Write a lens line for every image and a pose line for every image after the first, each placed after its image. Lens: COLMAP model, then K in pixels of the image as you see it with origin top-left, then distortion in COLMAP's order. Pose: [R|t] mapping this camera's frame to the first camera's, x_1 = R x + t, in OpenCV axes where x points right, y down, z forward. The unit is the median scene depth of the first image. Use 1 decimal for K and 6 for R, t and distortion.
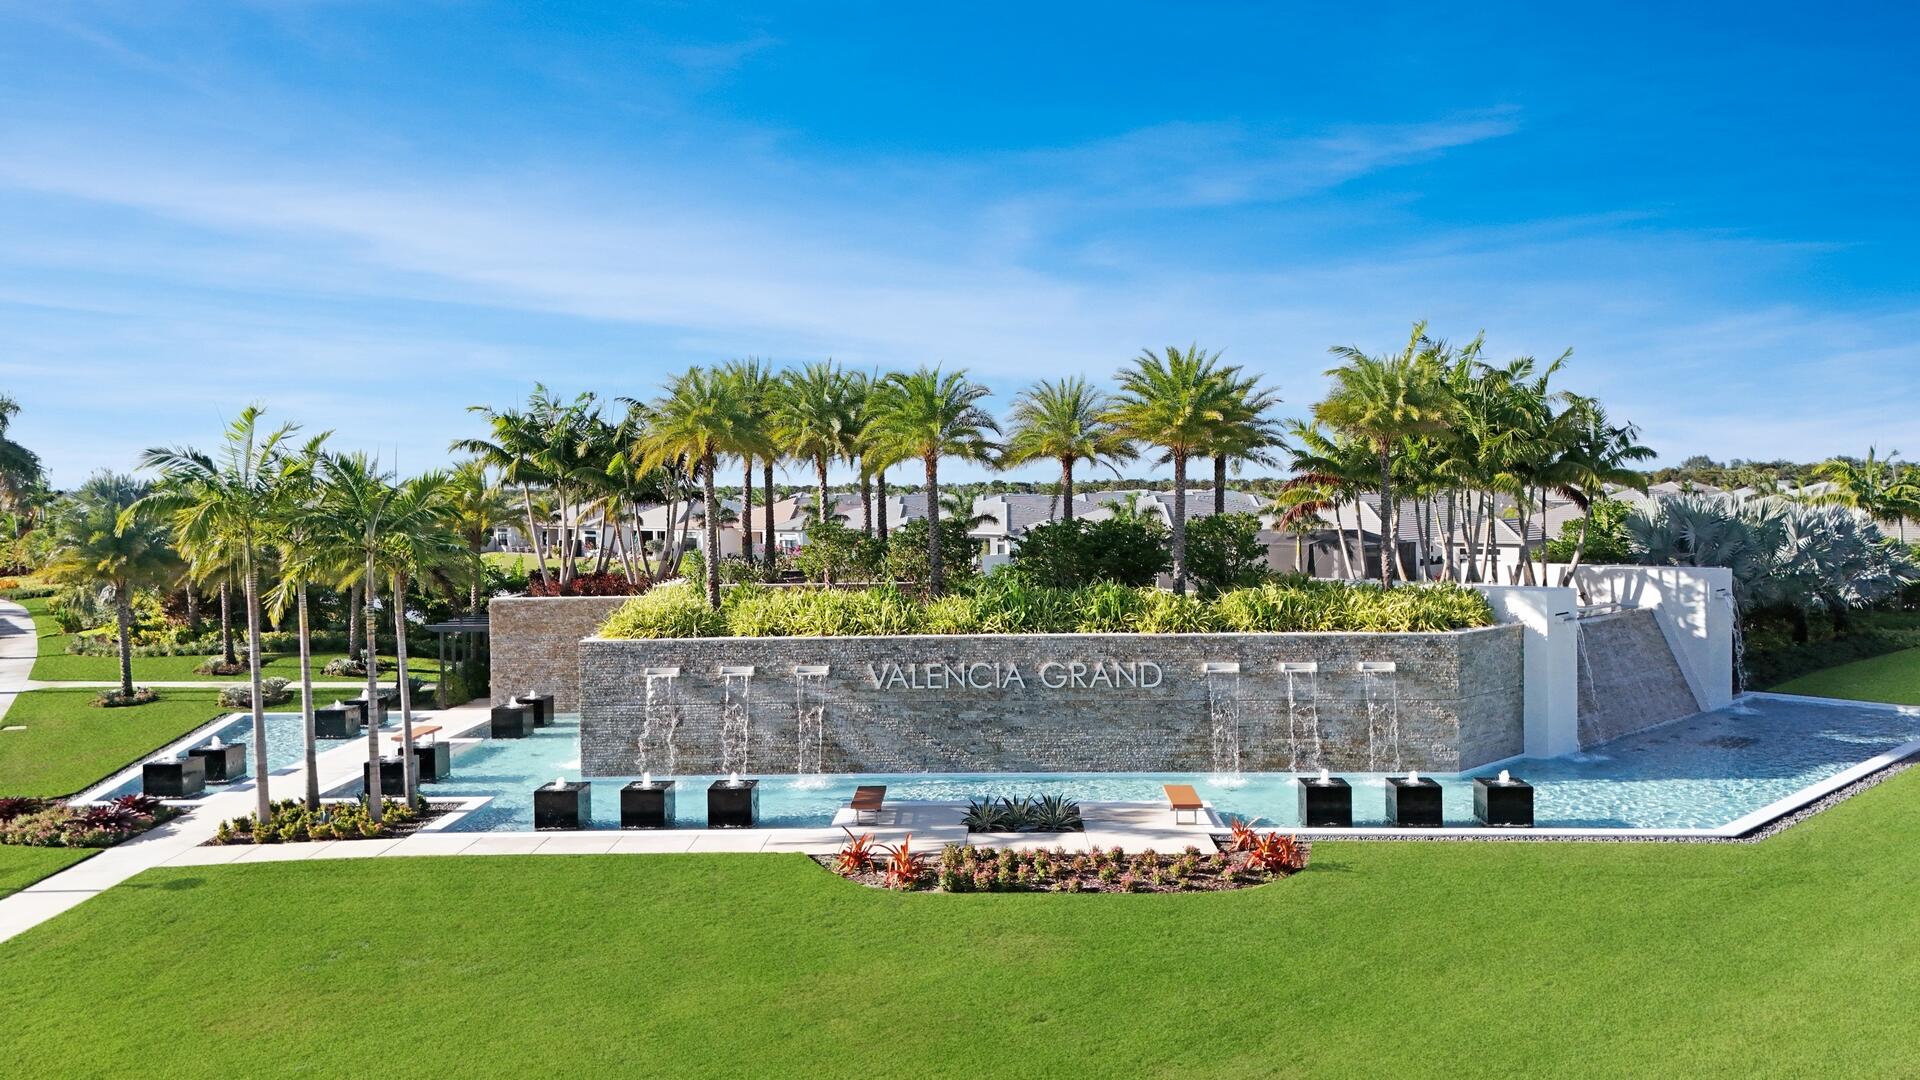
lens RADIAL K [[1410.7, 0, 960.0], [0, 1410.7, 540.0], [0, 0, 1]] dist [0.087777, -0.081003]
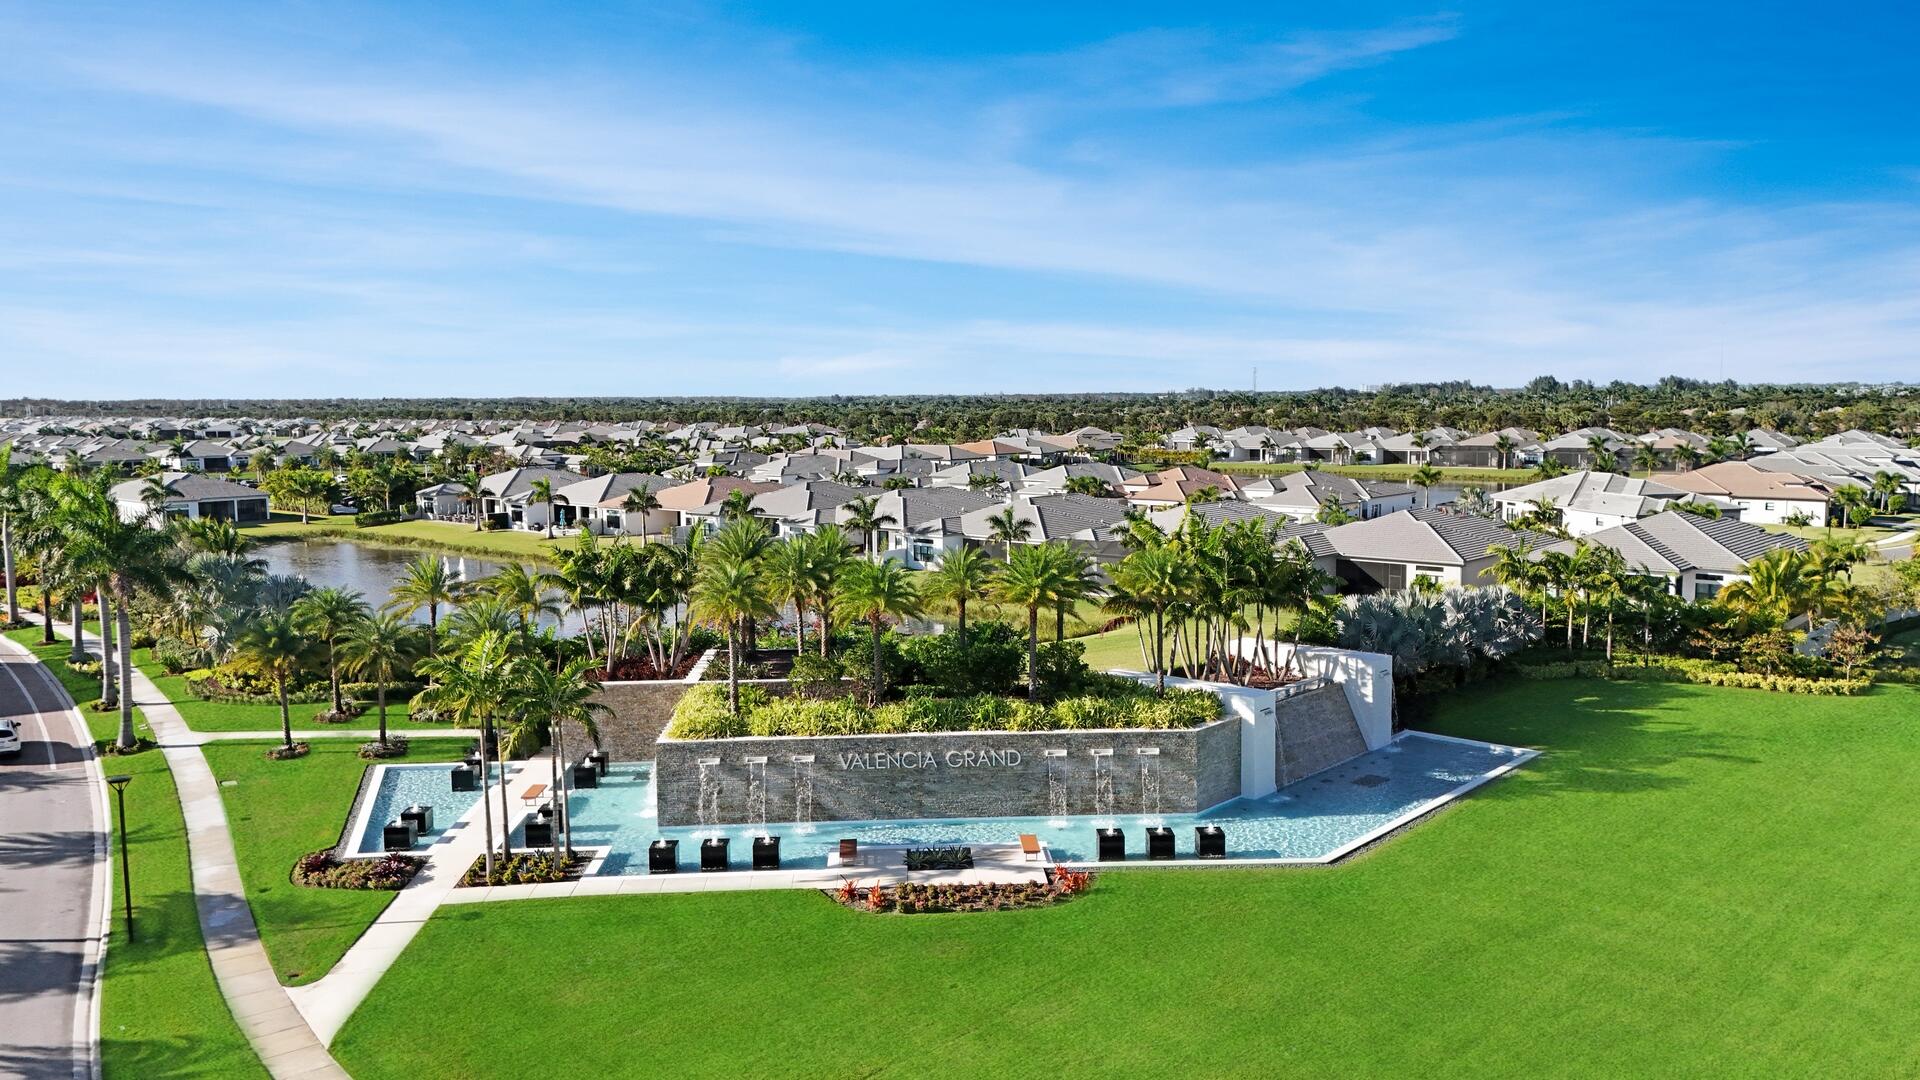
lens RADIAL K [[1435.0, 0, 960.0], [0, 1435.0, 540.0], [0, 0, 1]] dist [0.170303, -0.413809]
pose [[0.996528, -0.006783, 0.082985, -0.063227], [0.000706, 0.997329, 0.073035, -0.276823], [-0.083258, -0.072723, 0.993871, -0.629892]]
